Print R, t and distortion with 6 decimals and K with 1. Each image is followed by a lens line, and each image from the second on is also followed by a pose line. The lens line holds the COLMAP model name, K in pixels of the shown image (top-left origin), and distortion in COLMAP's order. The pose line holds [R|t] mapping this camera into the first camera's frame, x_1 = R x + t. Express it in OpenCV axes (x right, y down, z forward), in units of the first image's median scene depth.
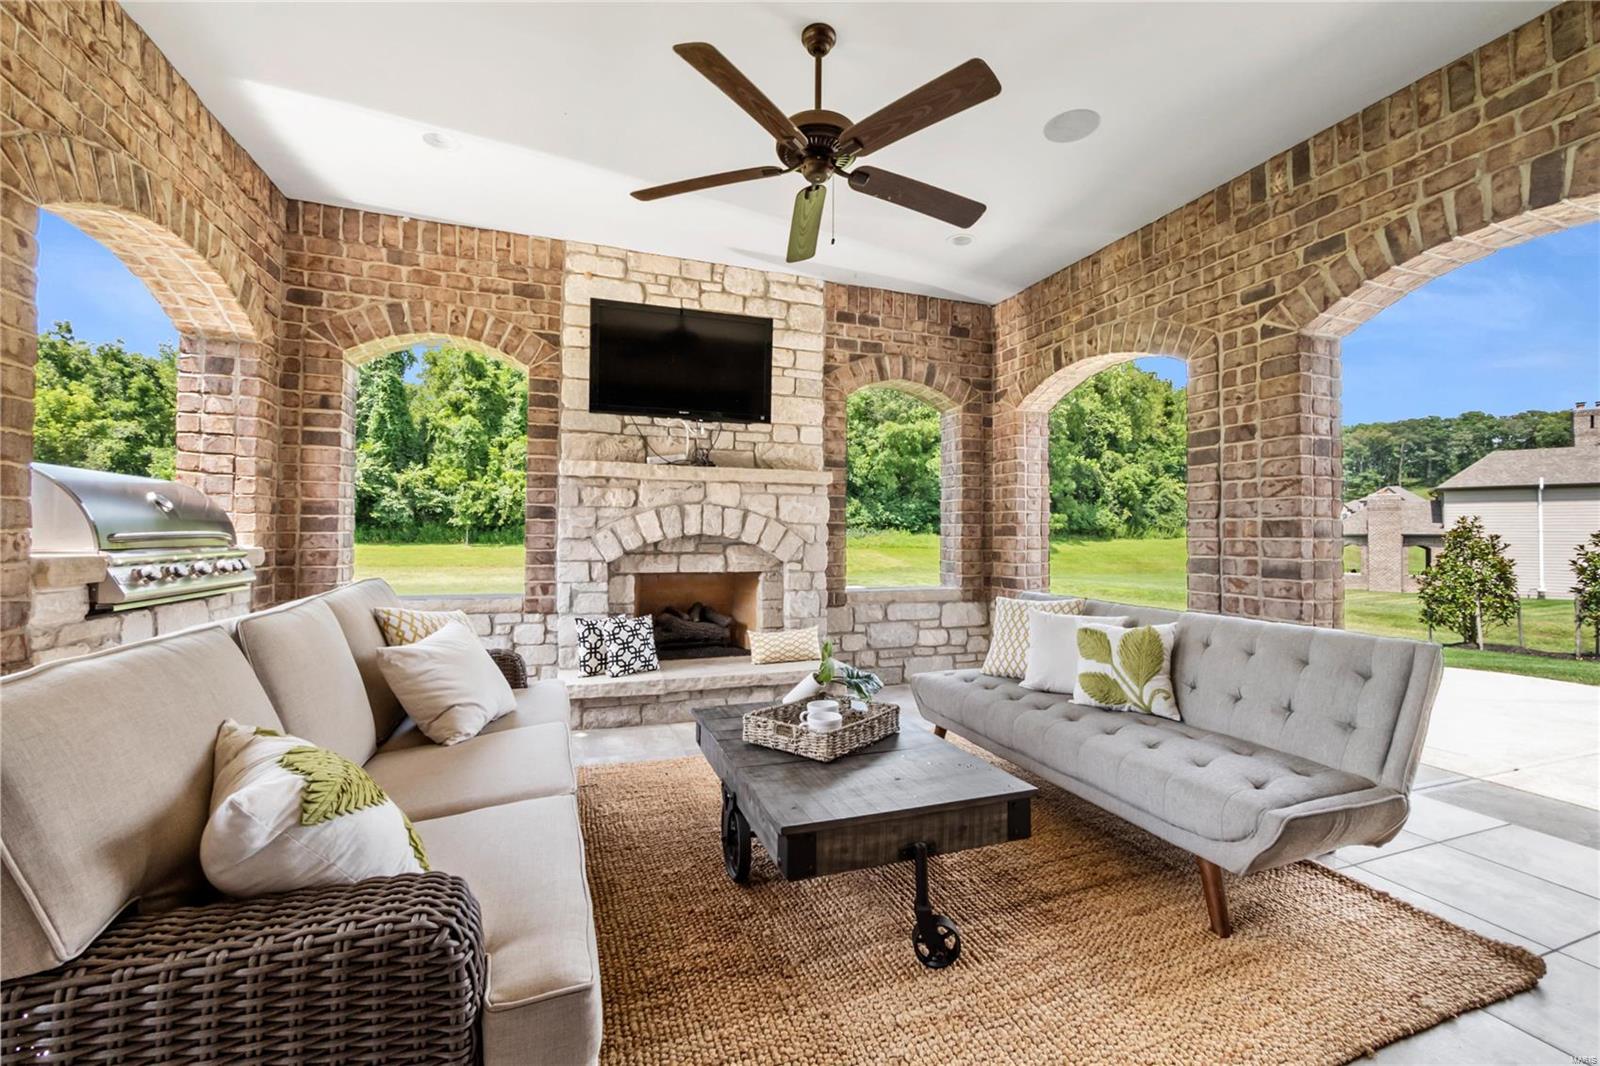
lens RADIAL K [[650.1, 0, 807.4], [0, 650.1, 527.7], [0, 0, 1]] dist [-0.002904, -0.000338]
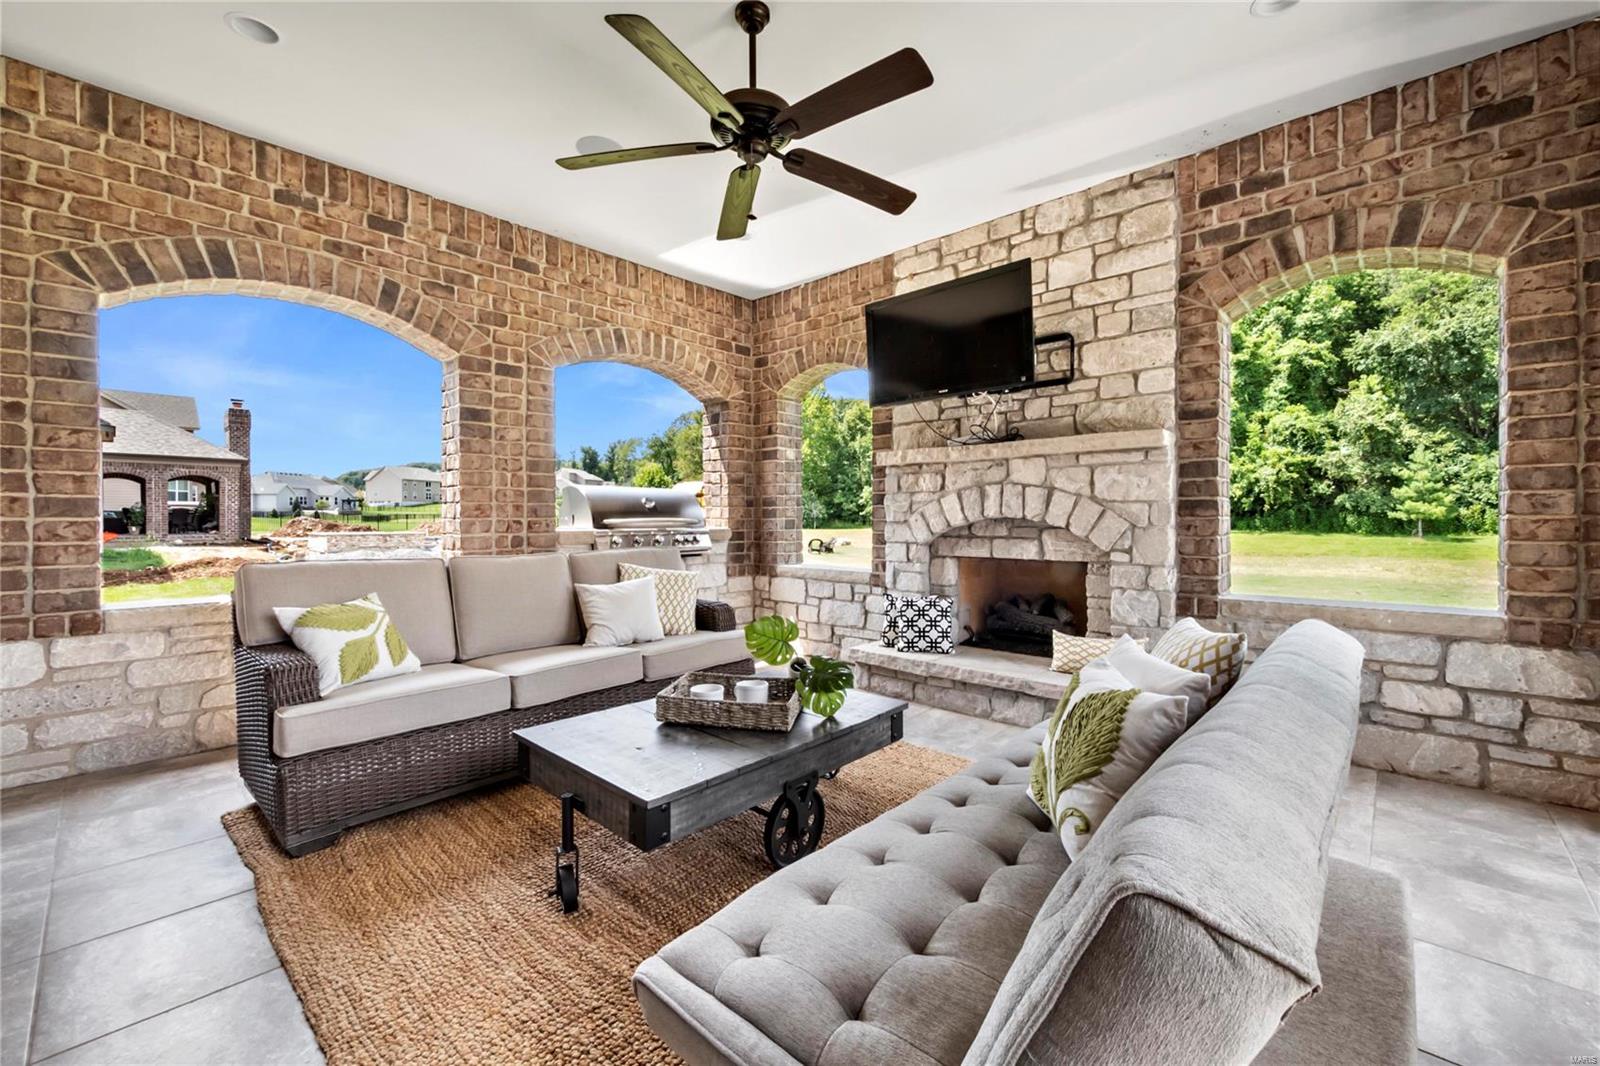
lens RADIAL K [[655.3, 0, 812.8], [0, 655.3, 526.3], [0, 0, 1]] dist [-0.001761, 0.000162]
pose [[0.460403, 0.001032, -0.887709, 0.514178], [0.015577, 0.999836, 0.009241, 0.010285], [0.887573, -0.018083, 0.460311, 0.328508]]
